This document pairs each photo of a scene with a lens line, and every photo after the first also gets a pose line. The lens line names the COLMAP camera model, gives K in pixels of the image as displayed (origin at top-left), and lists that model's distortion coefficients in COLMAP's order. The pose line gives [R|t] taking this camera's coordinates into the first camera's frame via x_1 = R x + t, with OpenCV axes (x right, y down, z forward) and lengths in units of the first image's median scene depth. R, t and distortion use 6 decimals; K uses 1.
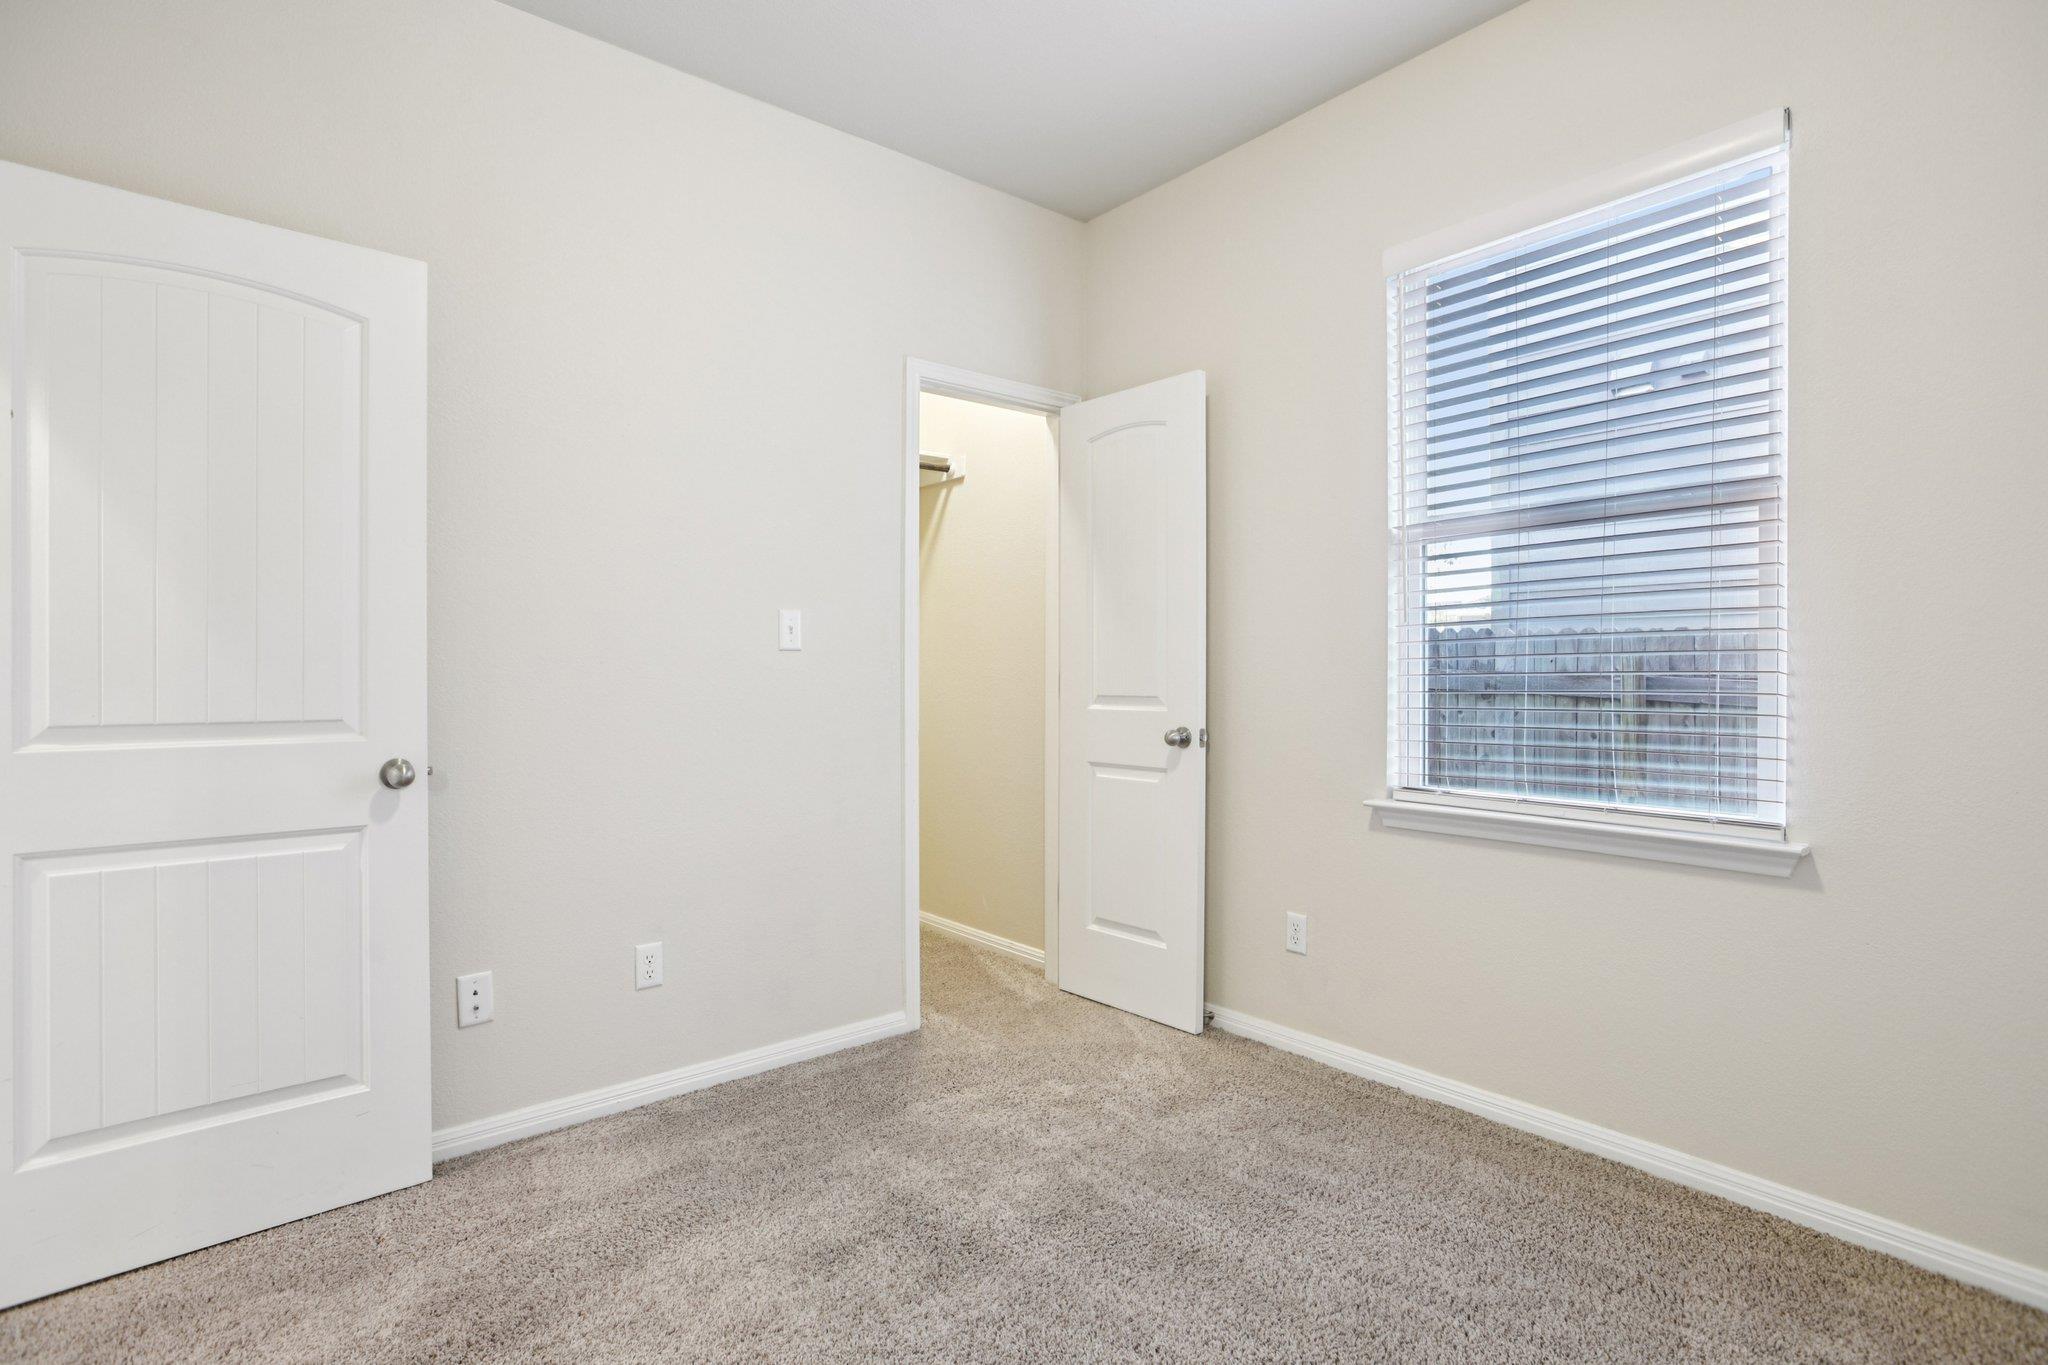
lens RADIAL K [[1000.9, 0, 1018.3], [0, 1000.9, 670.7], [0, 0, 1]] dist [-0.057266, 0.035577]
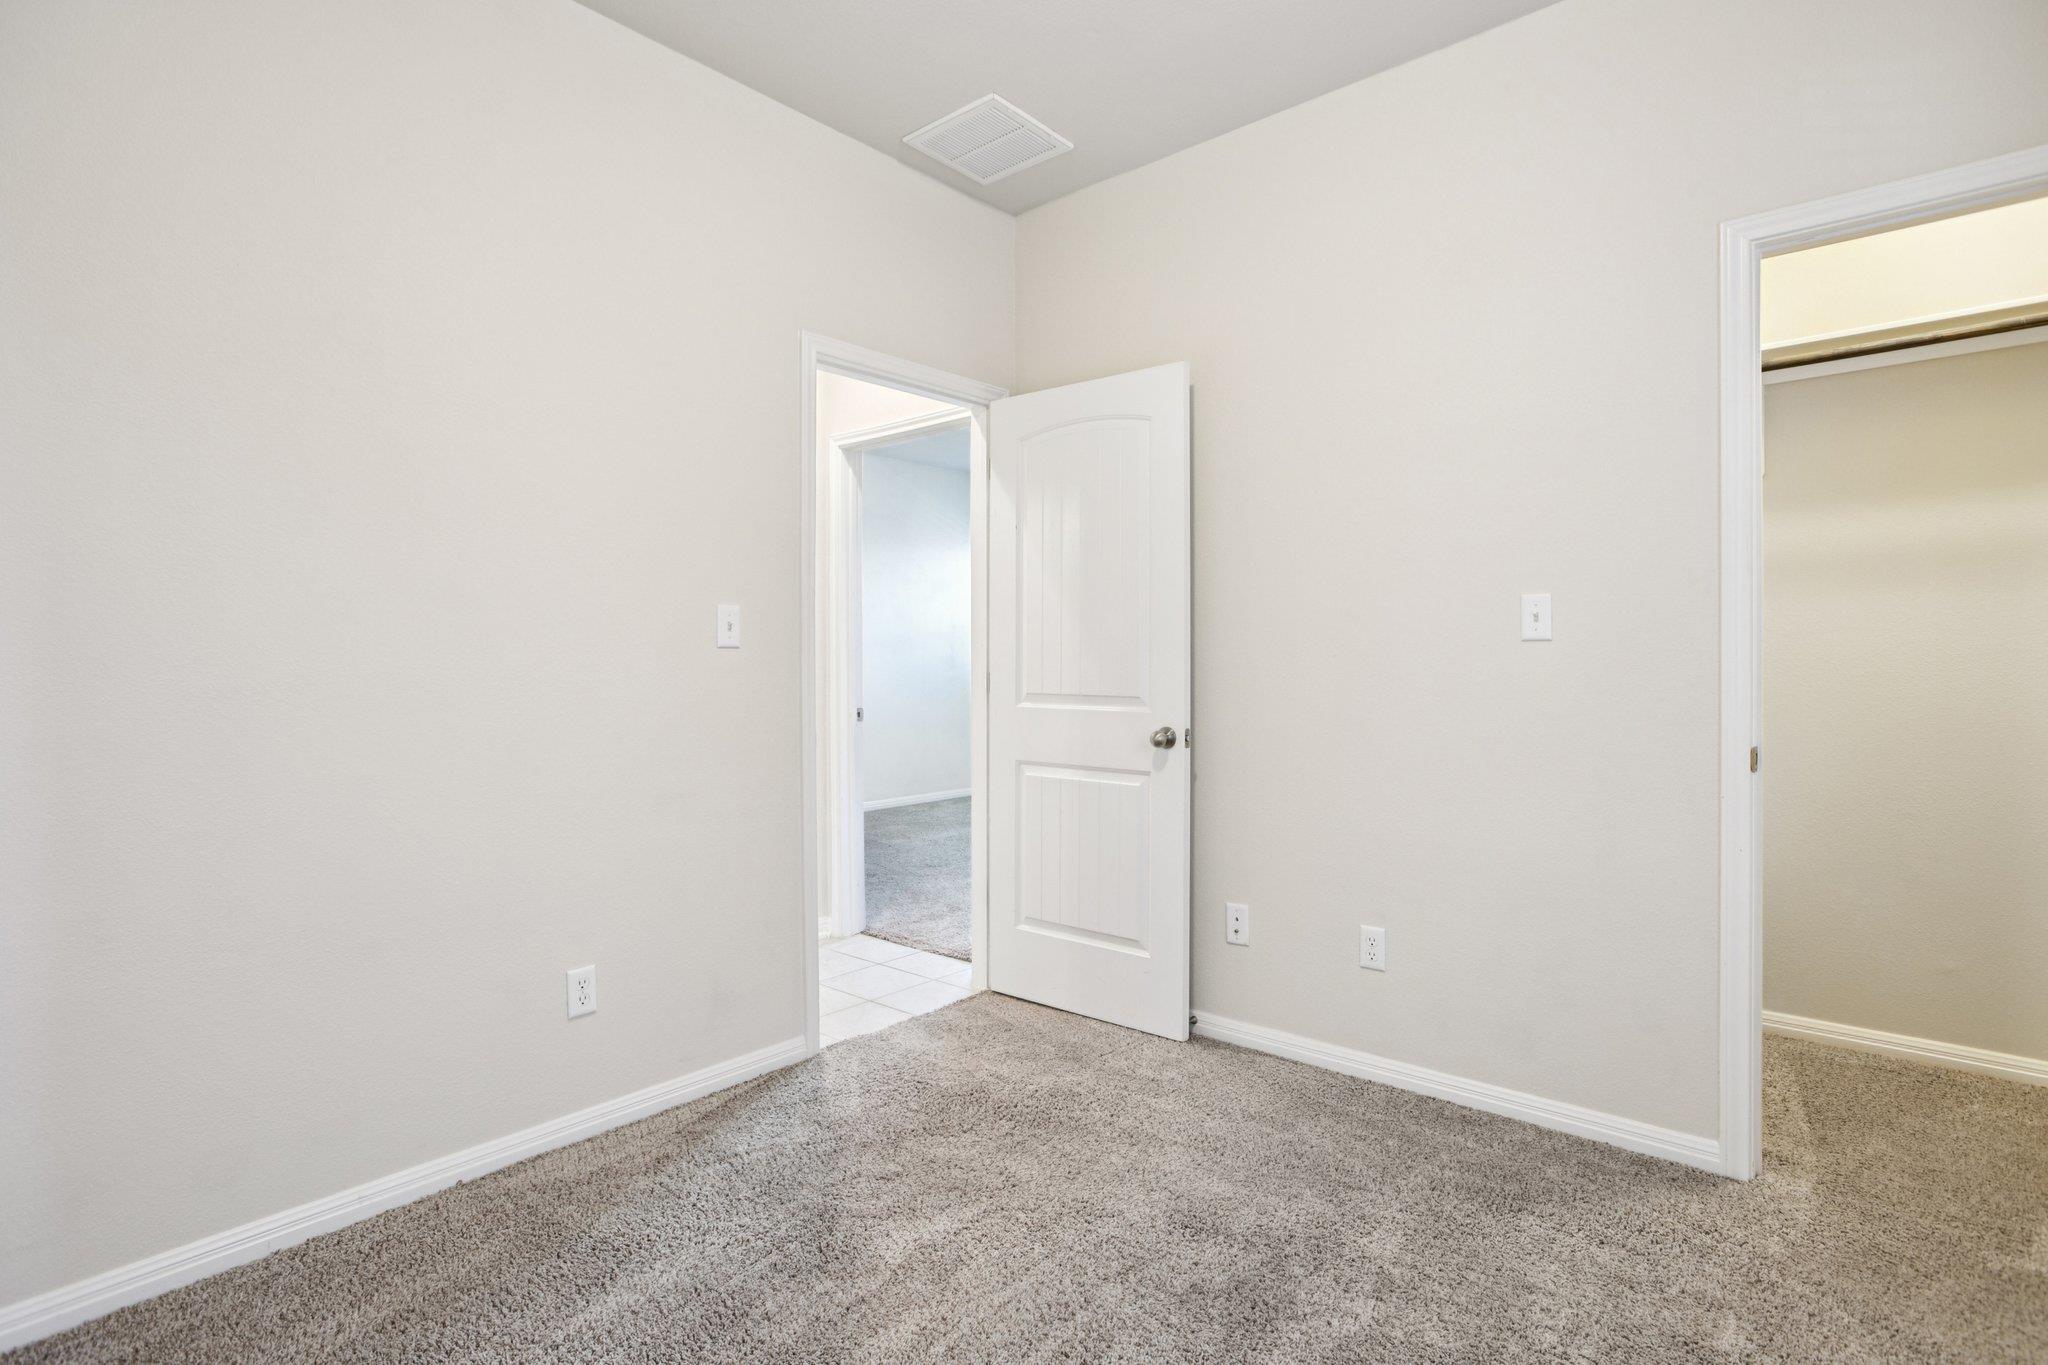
lens RADIAL K [[977.8, 0, 1041.4], [0, 977.8, 678.4], [0, 0, 1]] dist [-0.031498, 0.016983]
pose [[0.178929, 0.009883, -0.983812, 0.702625], [-0.006188, 0.999941, 0.008920, 0.010088], [0.983843, 0.004491, 0.178980, 0.589775]]
